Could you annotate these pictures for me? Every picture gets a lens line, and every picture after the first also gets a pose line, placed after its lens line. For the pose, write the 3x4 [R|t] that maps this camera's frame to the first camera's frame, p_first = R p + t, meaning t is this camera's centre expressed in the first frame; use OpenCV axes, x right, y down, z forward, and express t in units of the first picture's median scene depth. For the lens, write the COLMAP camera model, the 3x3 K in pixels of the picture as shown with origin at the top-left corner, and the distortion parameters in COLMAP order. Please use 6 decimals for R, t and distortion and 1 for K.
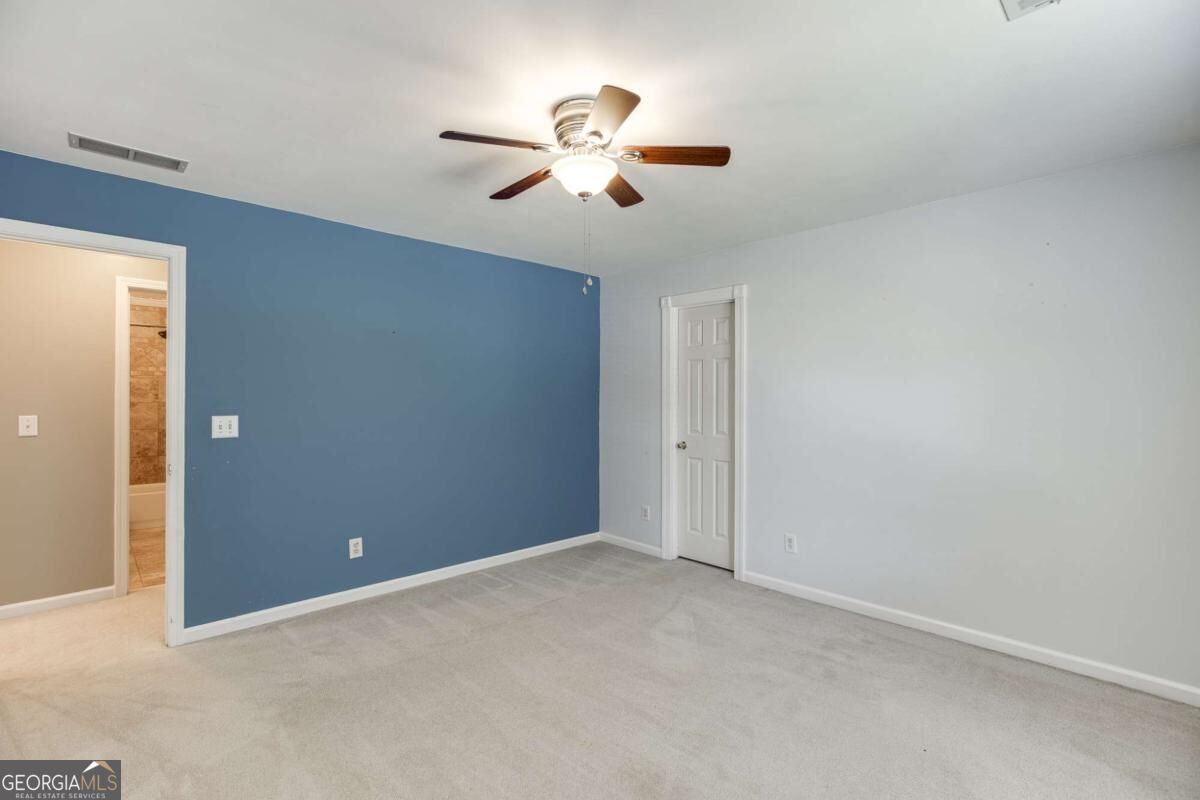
lens RADIAL K [[545.9, 0, 600.9], [0, 545.9, 398.4], [0, 0, 1]] dist [-0.001782, -0.000142]
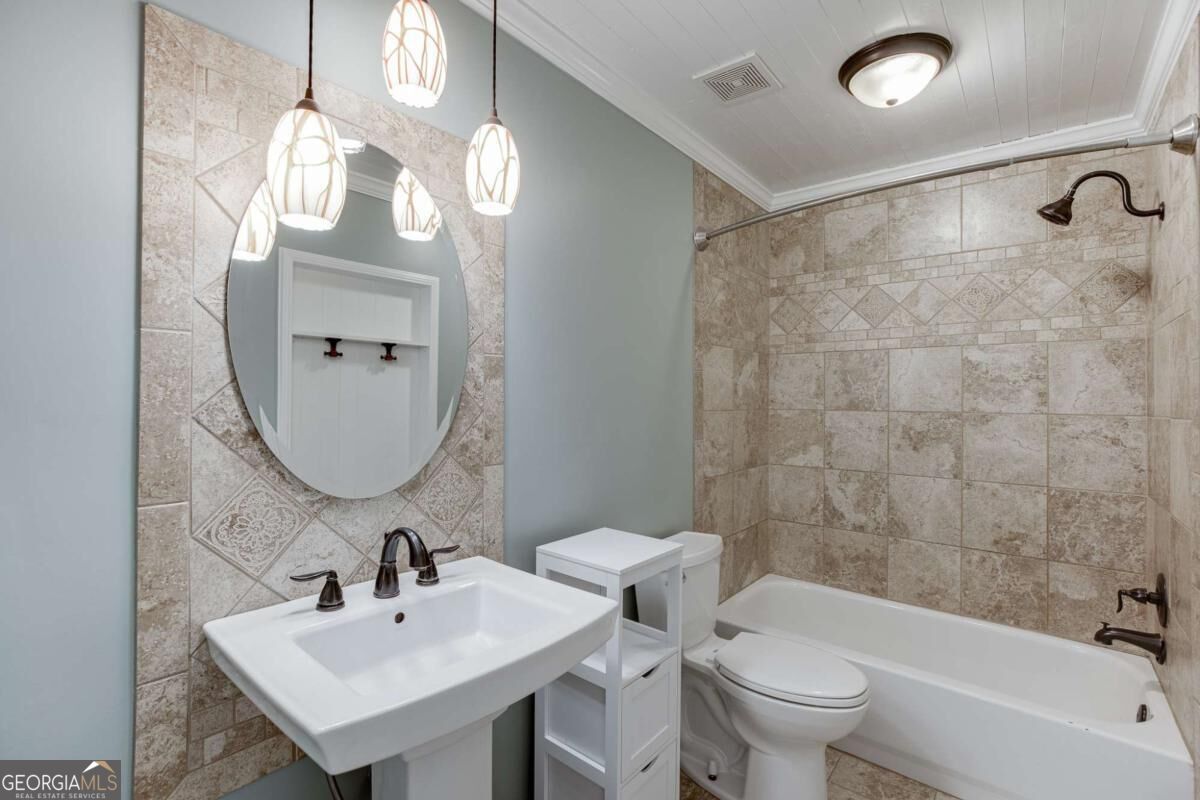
lens RADIAL K [[545.9, 0, 600.0], [0, 545.9, 396.0], [0, 0, 1]] dist [-0.001782, -0.000142]
pose [[0.152929, -0.002694, -0.988233, -0.500704], [-0.001333, 0.999995, -0.002933, -0.003516], [0.988236, 0.001766, 0.152925, 0.653034]]
